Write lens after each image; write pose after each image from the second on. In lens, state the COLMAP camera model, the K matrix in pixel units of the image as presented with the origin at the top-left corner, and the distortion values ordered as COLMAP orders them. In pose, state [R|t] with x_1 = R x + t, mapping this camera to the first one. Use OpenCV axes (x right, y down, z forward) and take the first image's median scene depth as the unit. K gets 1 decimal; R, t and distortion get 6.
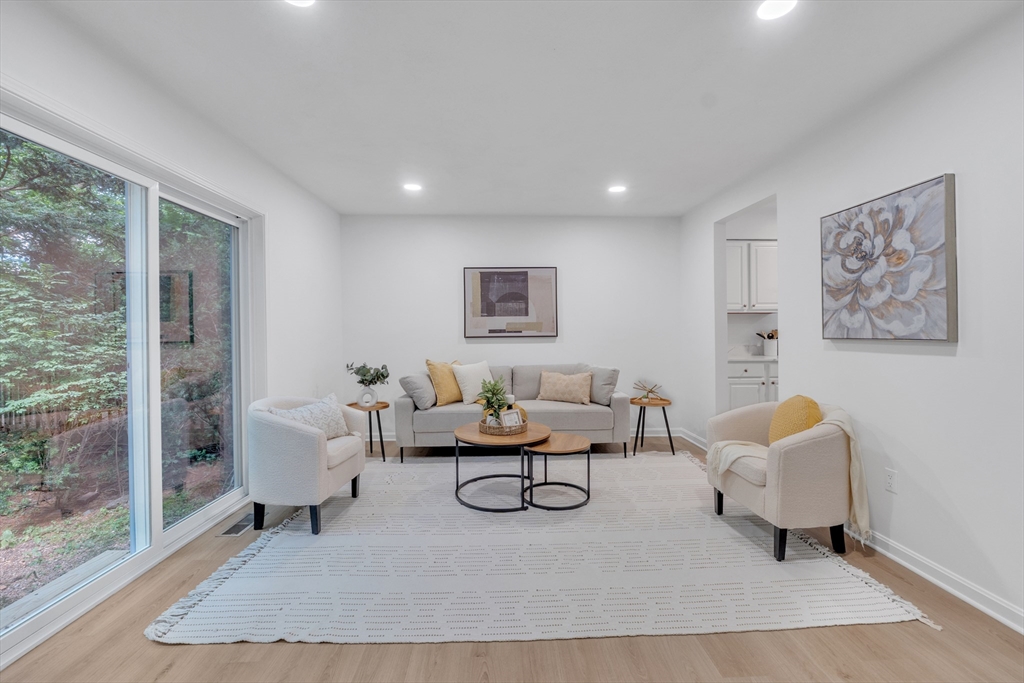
lens RADIAL K [[432.4, 0, 514.0], [0, 432.4, 333.2], [0, 0, 1]] dist [-0.013323, 0.000839]
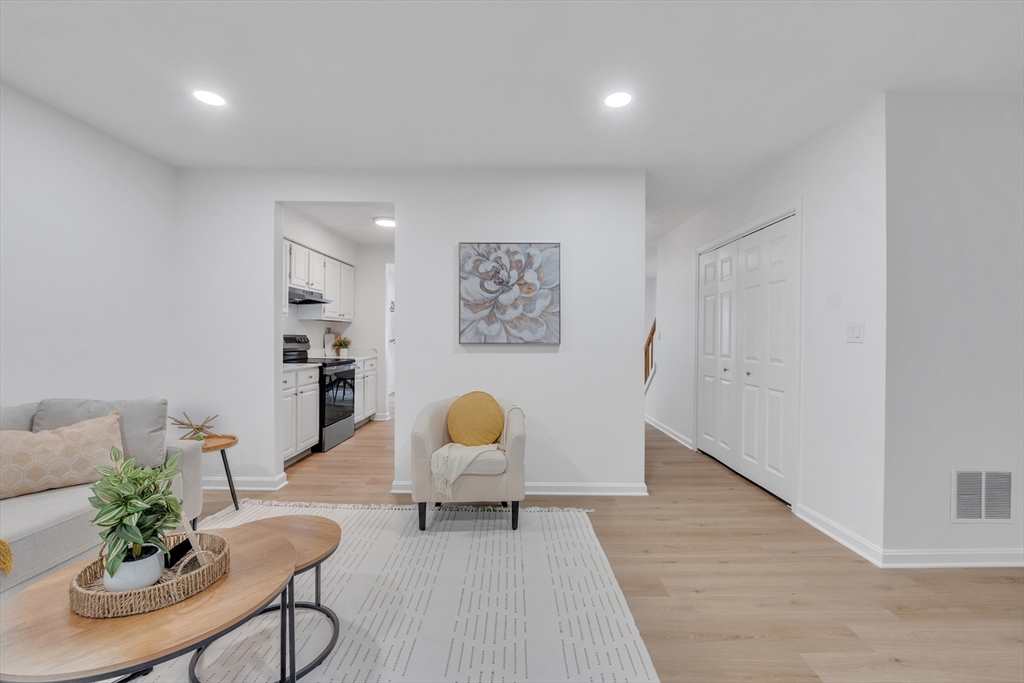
lens RADIAL K [[432.4, 0, 515.6], [0, 432.4, 339.9], [0, 0, 1]] dist [-0.013323, 0.000839]
pose [[0.045727, -0.002383, 0.998951, -0.549955], [-0.001876, 0.999995, 0.002471, -0.000624], [-0.998952, -0.001987, 0.045723, 0.894216]]
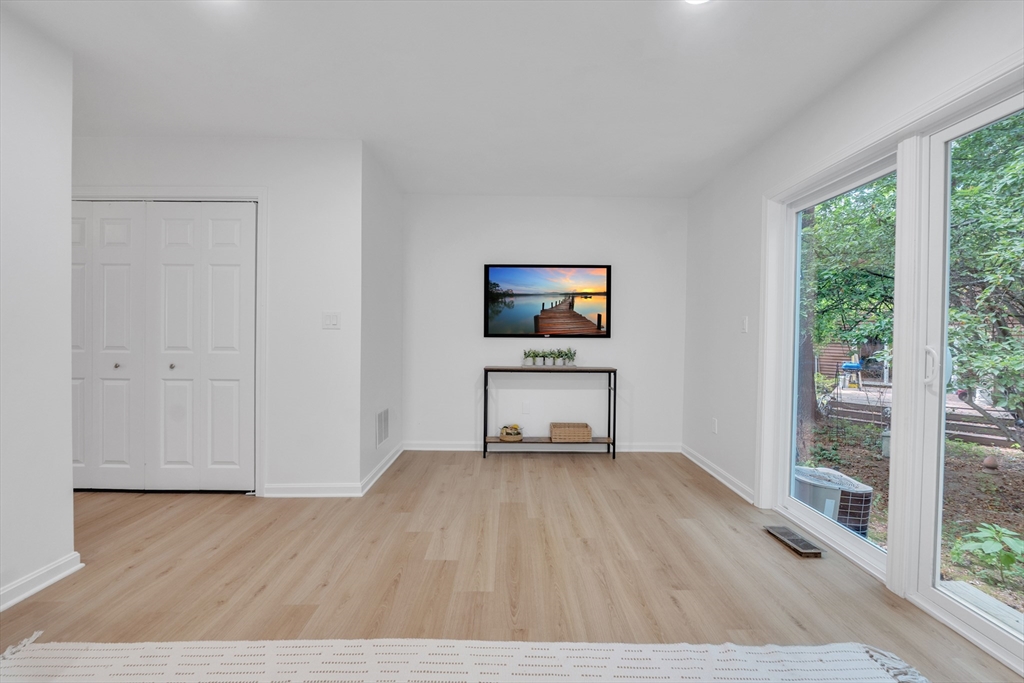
lens RADIAL K [[432.4, 0, 517.9], [0, 432.4, 336.6], [0, 0, 1]] dist [-0.013323, 0.000839]
pose [[-0.999757, -0.003050, 0.021829, -0.065270], [-0.002783, 0.999921, 0.012261, 0.012488], [-0.021865, 0.012198, -0.999687, 1.387161]]
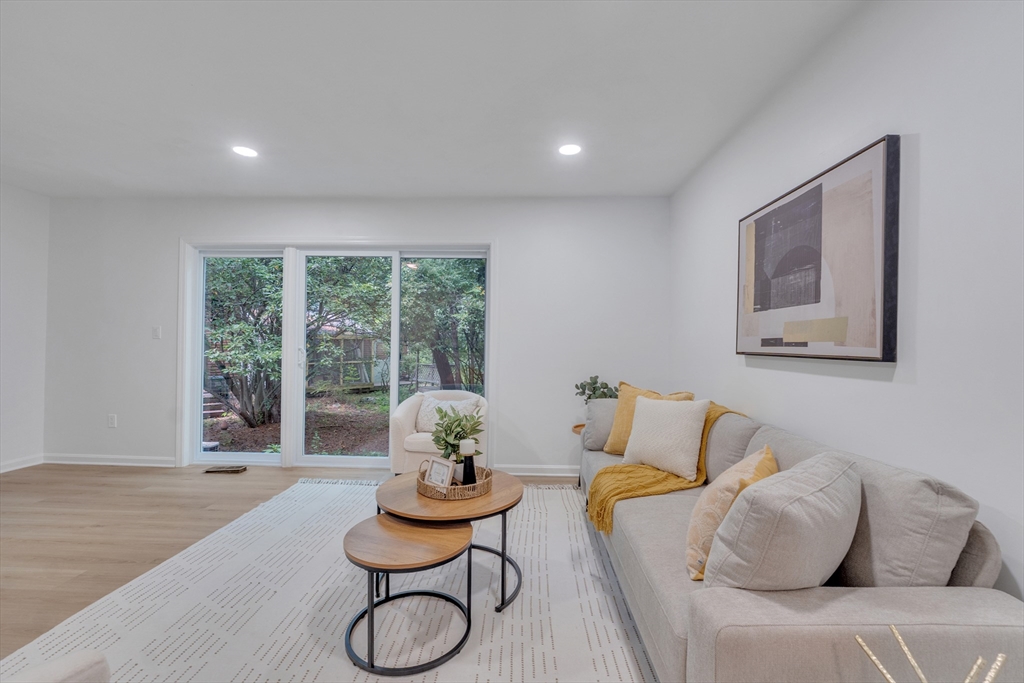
lens RADIAL K [[432.4, 0, 514.1], [0, 432.4, 344.8], [0, 0, 1]] dist [-0.013323, 0.000839]
pose [[-0.062222, 0.013400, -0.997972, 0.859561], [-0.015637, 0.999774, 0.014399, -0.008763], [0.997940, 0.016501, -0.061999, 1.549154]]
